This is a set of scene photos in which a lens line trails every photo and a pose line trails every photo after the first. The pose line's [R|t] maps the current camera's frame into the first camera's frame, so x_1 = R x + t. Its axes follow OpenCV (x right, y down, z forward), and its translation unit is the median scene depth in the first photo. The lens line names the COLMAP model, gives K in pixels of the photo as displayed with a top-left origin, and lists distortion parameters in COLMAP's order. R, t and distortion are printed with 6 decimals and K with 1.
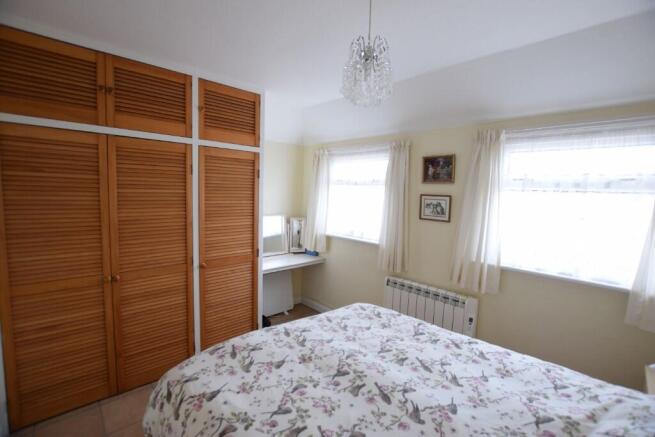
lens RADIAL K [[289.7, 0, 328.3], [0, 289.7, 219.1], [0, 0, 1]] dist [-0.027061, 0.000891]
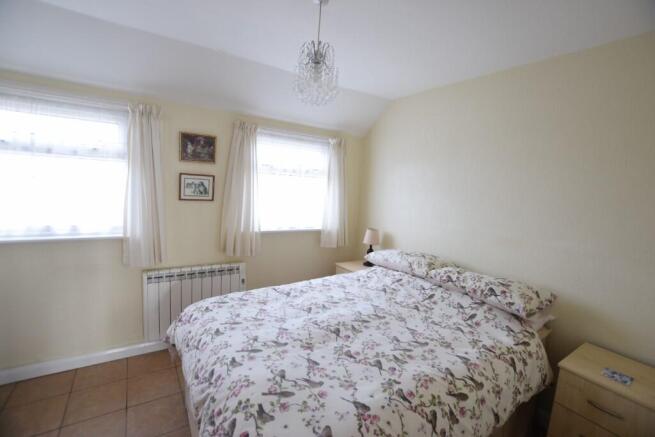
lens RADIAL K [[289.7, 0, 326.4], [0, 289.7, 220.3], [0, 0, 1]] dist [-0.027061, 0.000891]
pose [[0.173779, -0.145030, 0.974047, -0.562684], [0.031827, 0.989407, 0.141639, -0.057391], [-0.984270, 0.006387, 0.176554, 0.421846]]
